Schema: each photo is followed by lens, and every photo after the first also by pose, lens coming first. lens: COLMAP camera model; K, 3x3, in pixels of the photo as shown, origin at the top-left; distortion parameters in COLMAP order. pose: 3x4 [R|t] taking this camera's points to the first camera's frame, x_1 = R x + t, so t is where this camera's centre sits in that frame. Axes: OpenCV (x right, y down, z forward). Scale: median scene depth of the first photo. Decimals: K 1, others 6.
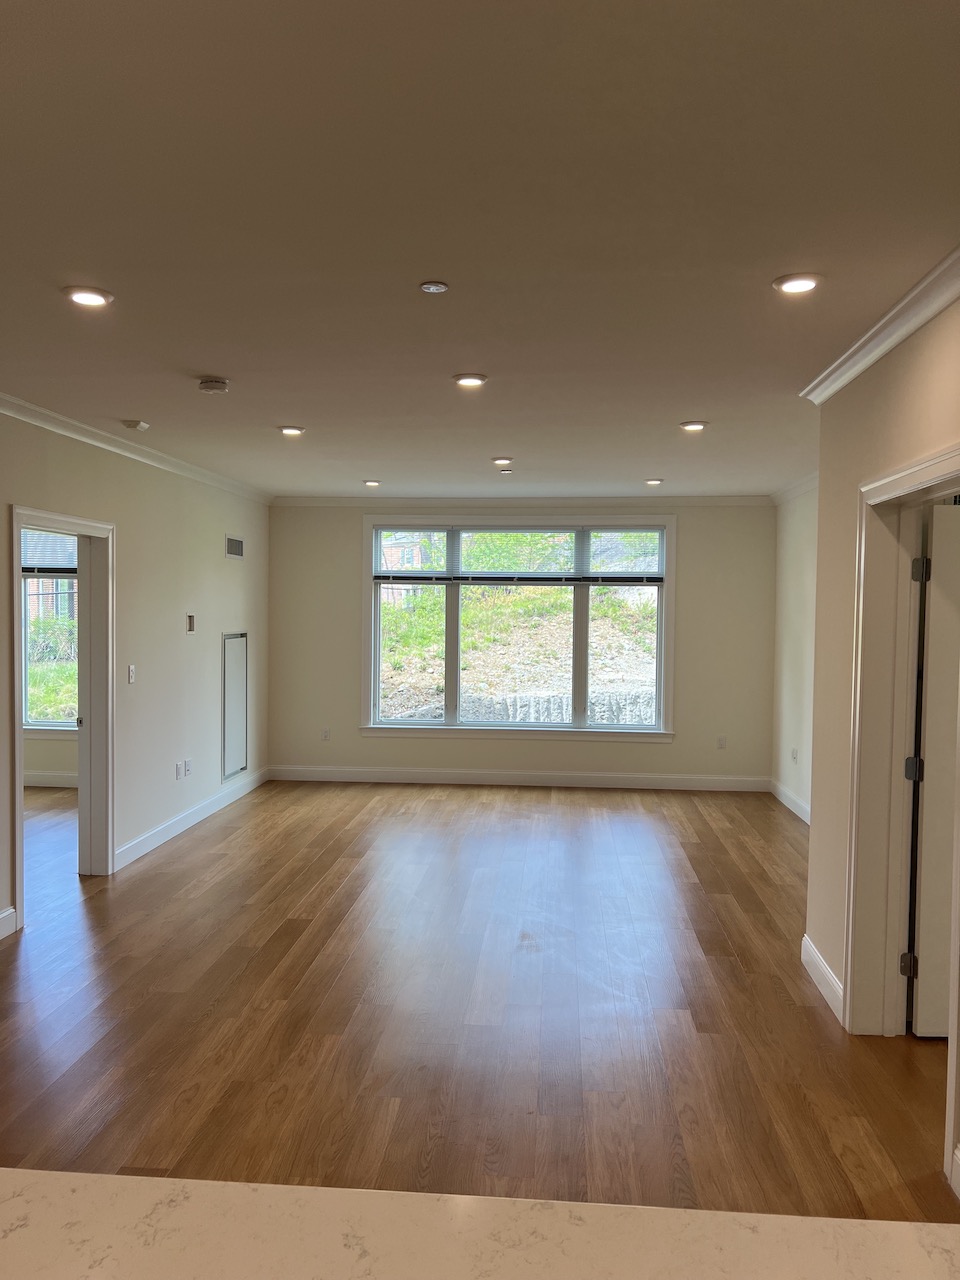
lens RADIAL K [[974.1, 0, 476.0], [0, 974.1, 641.6], [0, 0, 1]] dist [0.009495, -0.000612]
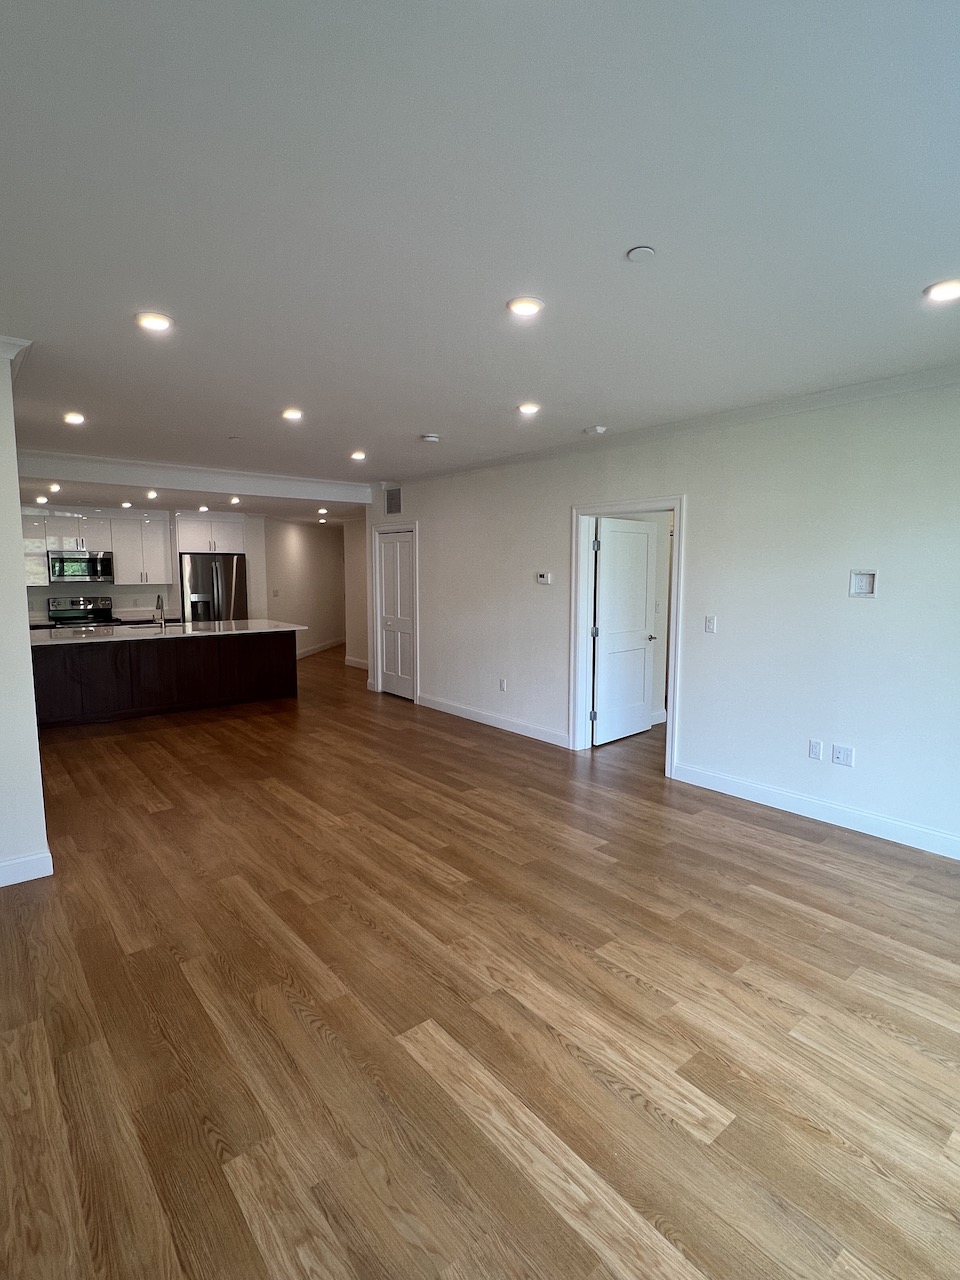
lens RADIAL K [[629.7, 0, 481.6], [0, 629.7, 638.6], [0, 0, 1]] dist [0.002709, 0.000095]
pose [[-0.708880, 0.064425, -0.702380, 0.500958], [-0.034775, 0.991416, 0.126033, -0.048380], [0.704471, 0.113768, -0.700555, 1.917499]]
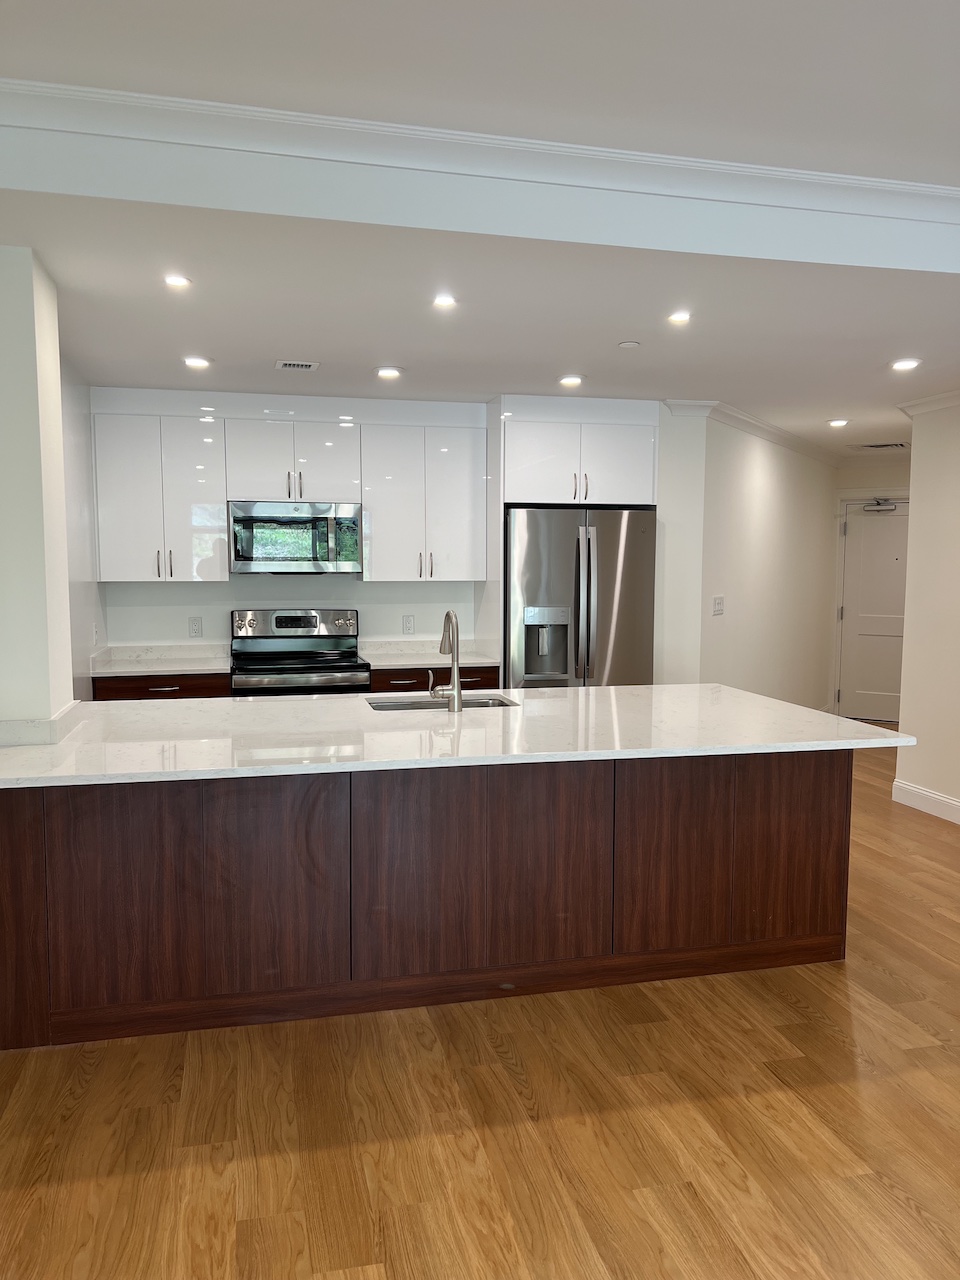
lens RADIAL K [[974.1, 0, 479.5], [0, 974.1, 641.3], [0, 0, 1]] dist [0.009495, -0.000612]
pose [[-0.948897, 0.014621, -0.315246, 0.226977], [-0.023454, 0.992896, 0.116650, -0.008993], [0.314712, 0.118083, -0.941814, 1.116318]]
